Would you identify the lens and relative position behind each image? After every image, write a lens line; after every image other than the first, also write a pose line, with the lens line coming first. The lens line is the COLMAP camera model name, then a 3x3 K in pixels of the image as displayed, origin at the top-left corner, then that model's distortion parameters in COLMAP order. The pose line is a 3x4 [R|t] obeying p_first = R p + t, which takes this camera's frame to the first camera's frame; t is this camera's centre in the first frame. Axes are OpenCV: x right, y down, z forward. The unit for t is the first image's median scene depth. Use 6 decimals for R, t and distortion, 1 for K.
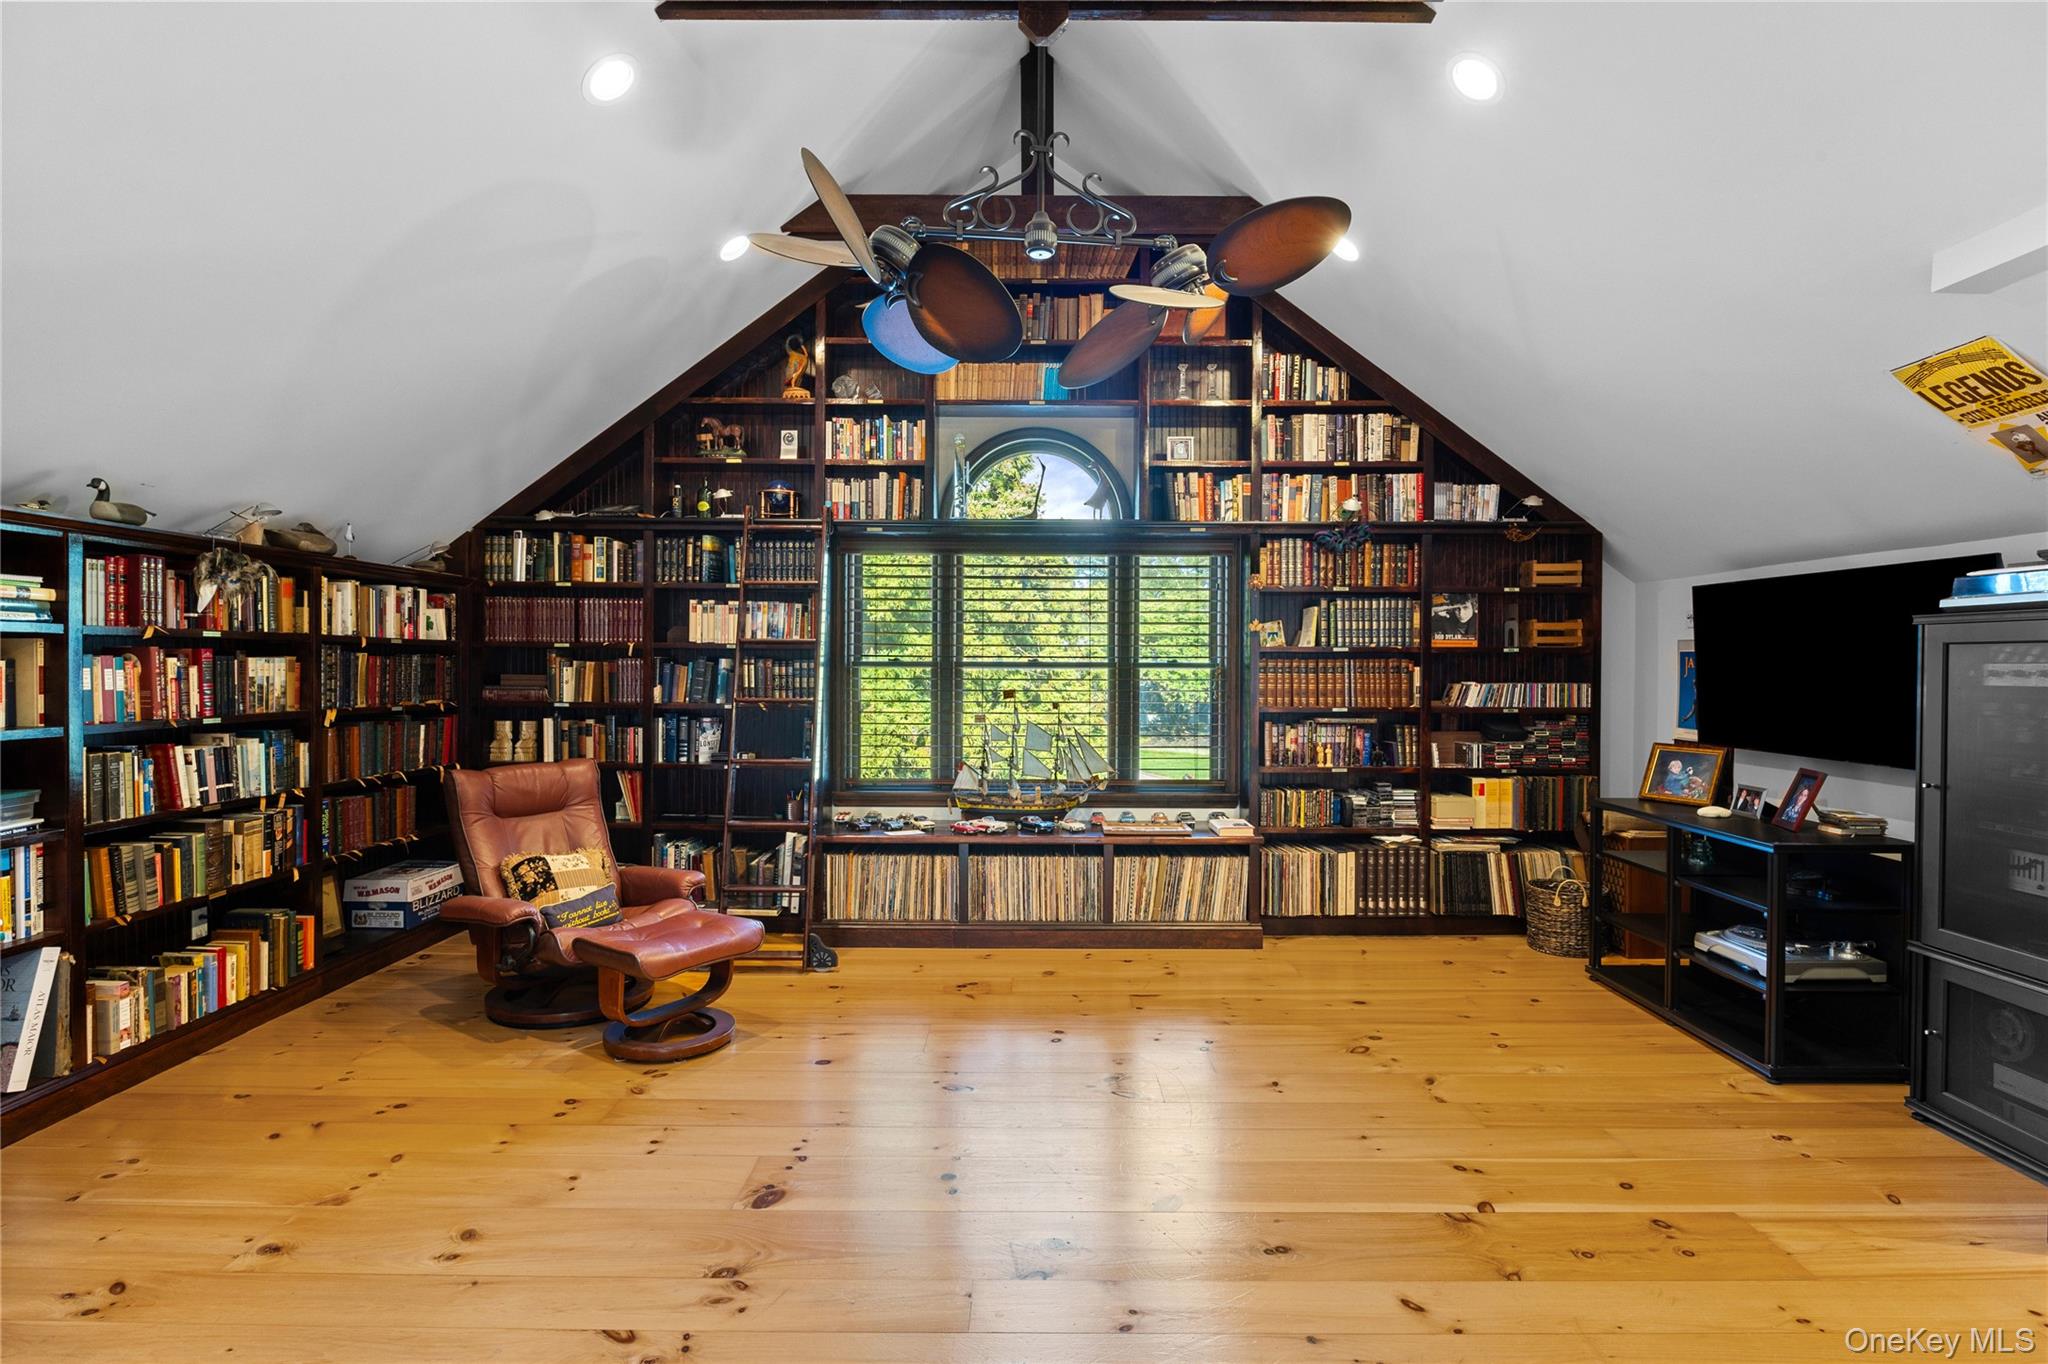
lens RADIAL K [[1014.7, 0, 1027.0], [0, 1014.7, 672.5], [0, 0, 1]] dist [-0.005595, 0.000699]
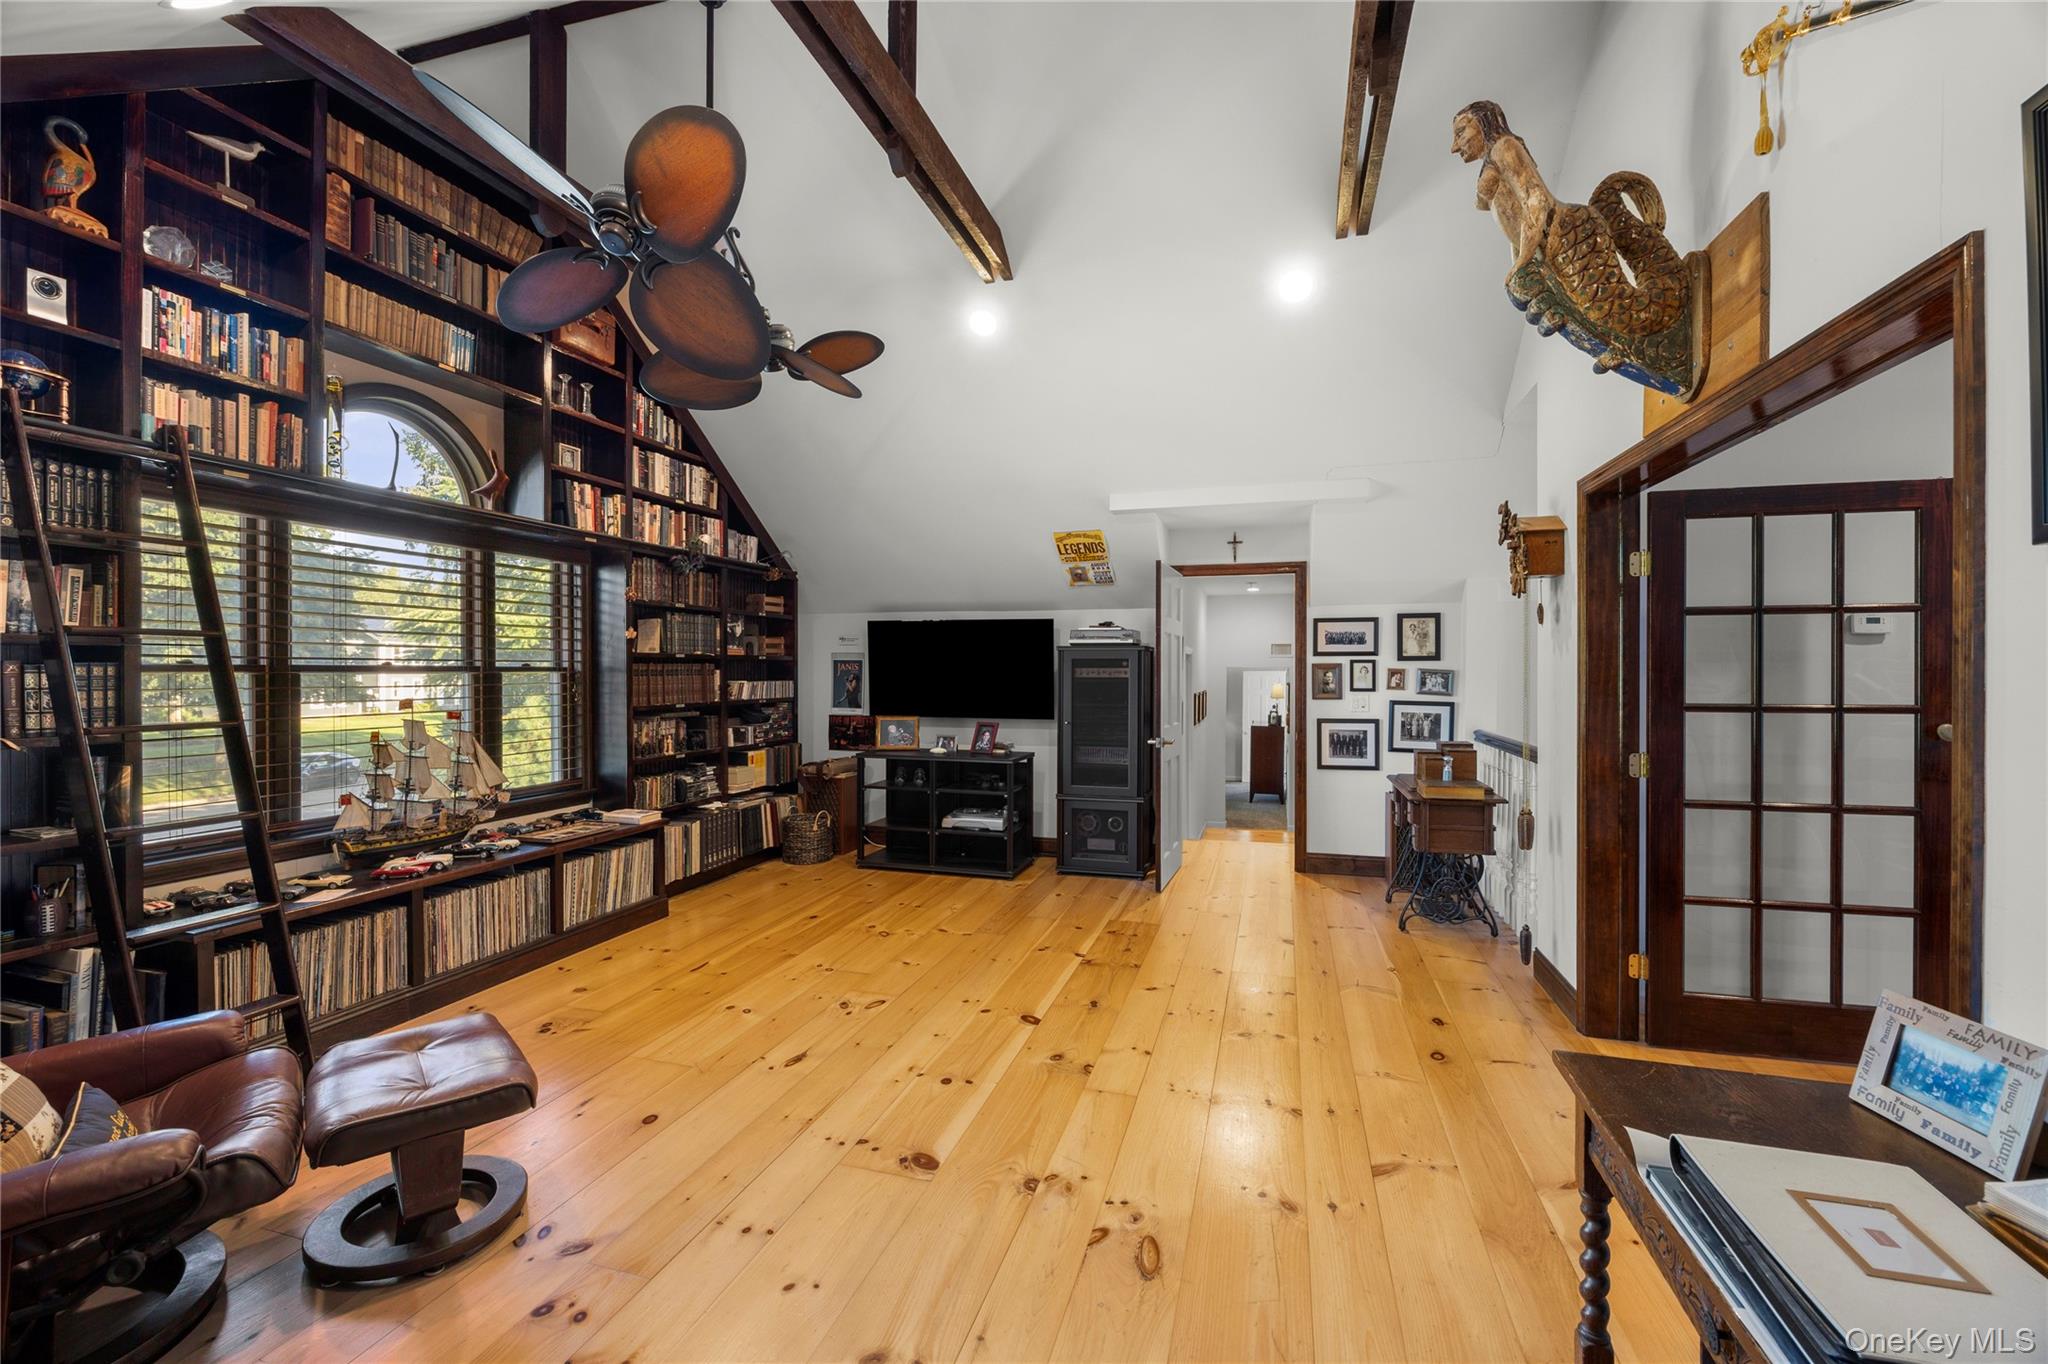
lens RADIAL K [[858.3, 0, 1030.2], [0, 858.3, 675.1], [0, 0, 1]] dist [-0.017308, 0.000009]
pose [[0.276967, -0.008676, 0.960840, -0.552137], [0.006523, 0.999953, 0.007149, -0.004264], [-0.960857, 0.004287, 0.277011, 0.319579]]
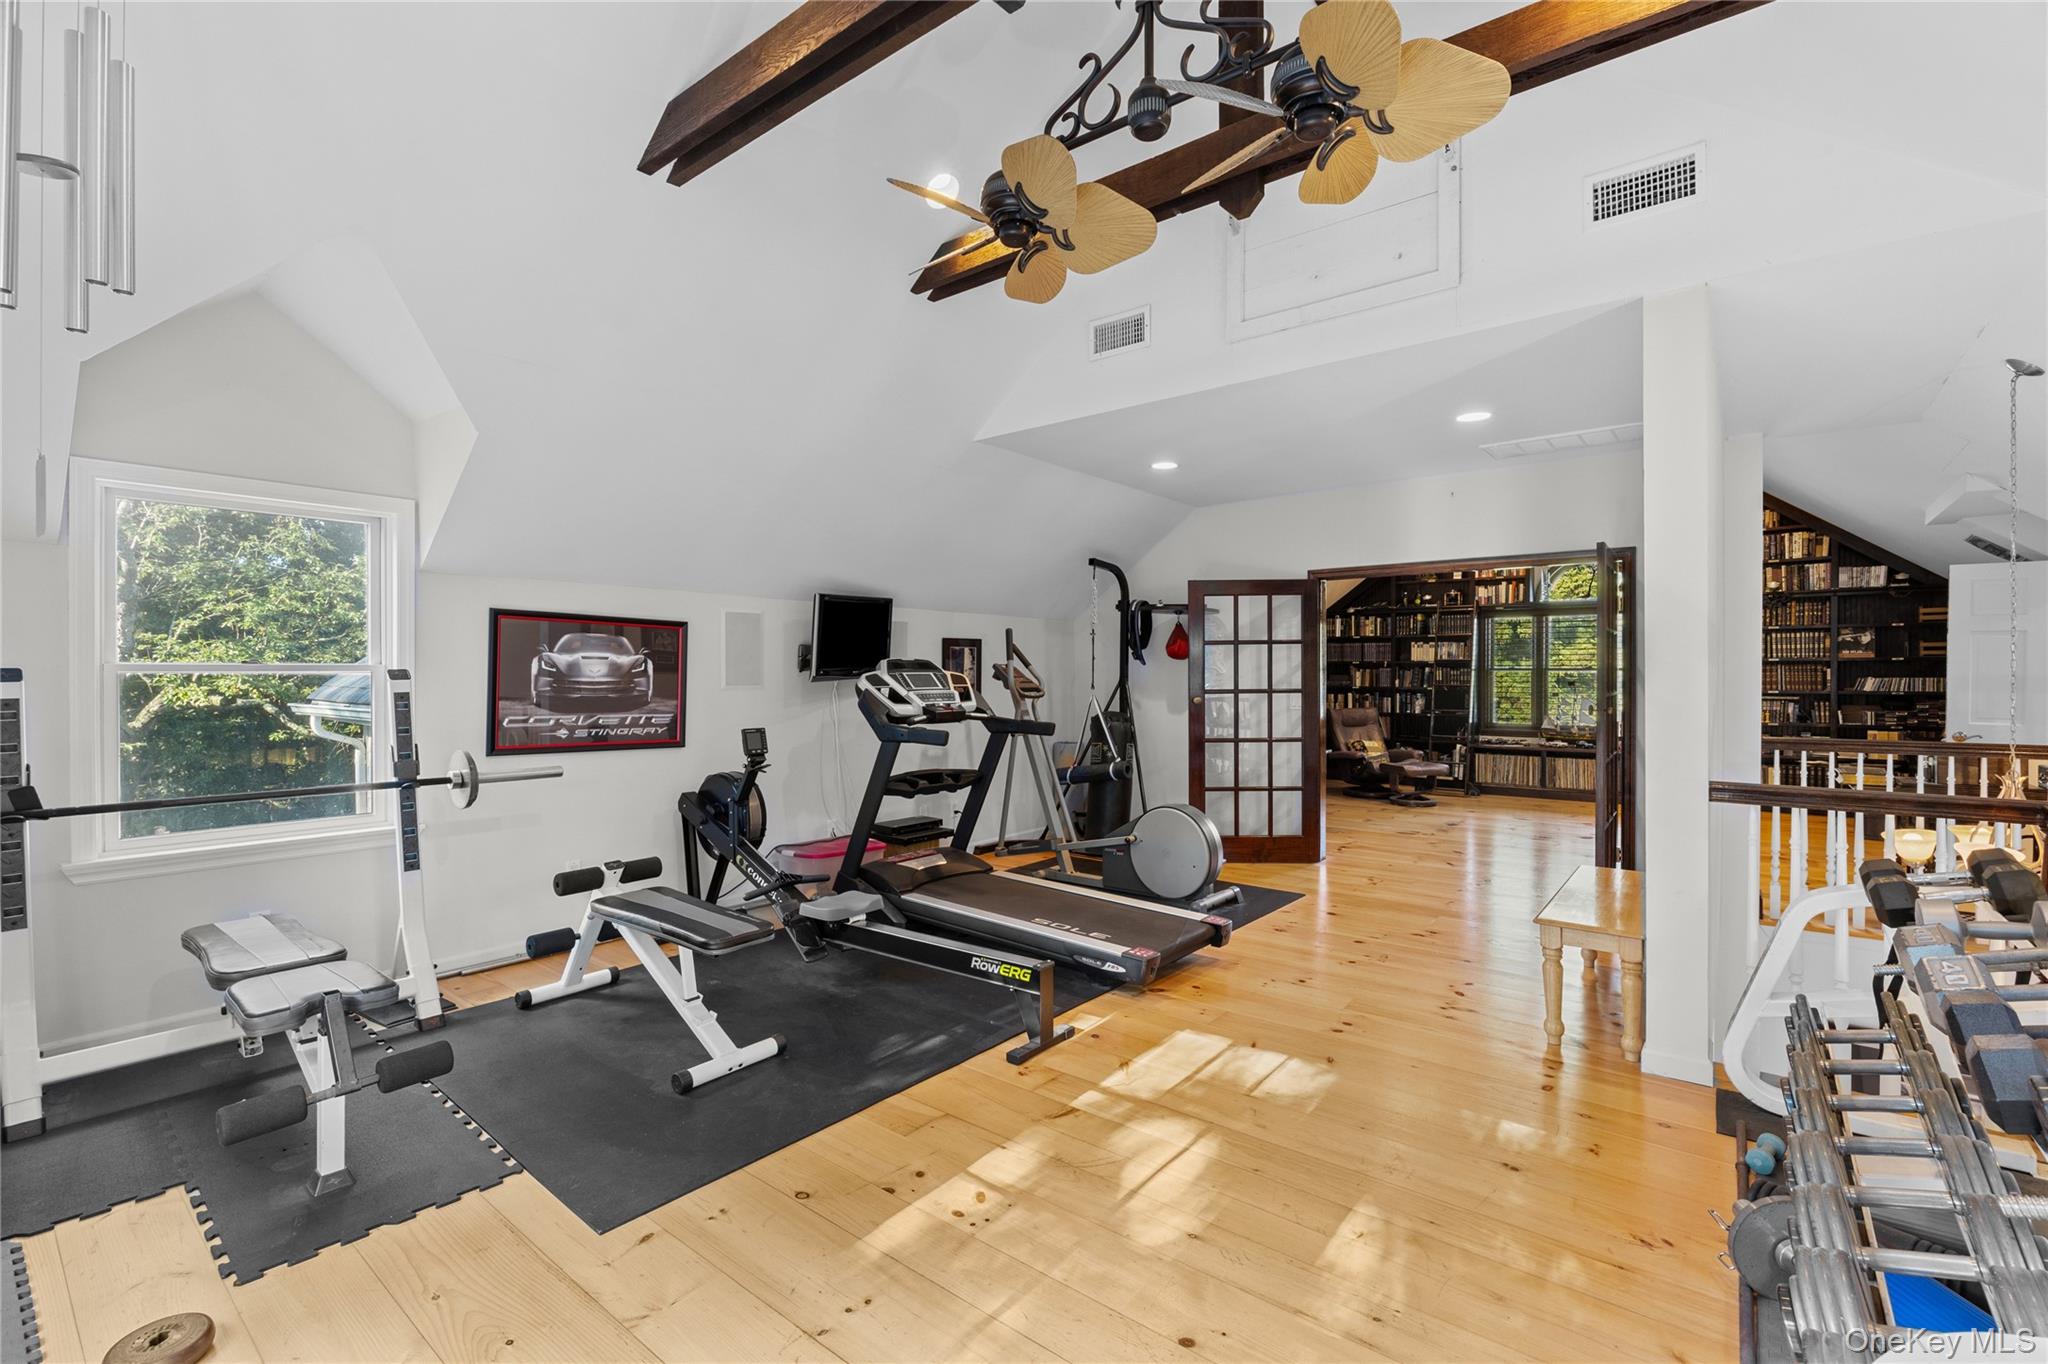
lens RADIAL K [[883.5, 0, 1030.8], [0, 883.5, 676.6], [0, 0, 1]] dist [-0.016856, 0.000559]
pose [[0.782041, -0.002562, -0.623222, 0.241089], [-0.002443, 0.999971, -0.007177, 0.023044], [0.623222, 0.007136, 0.782012, -1.116428]]
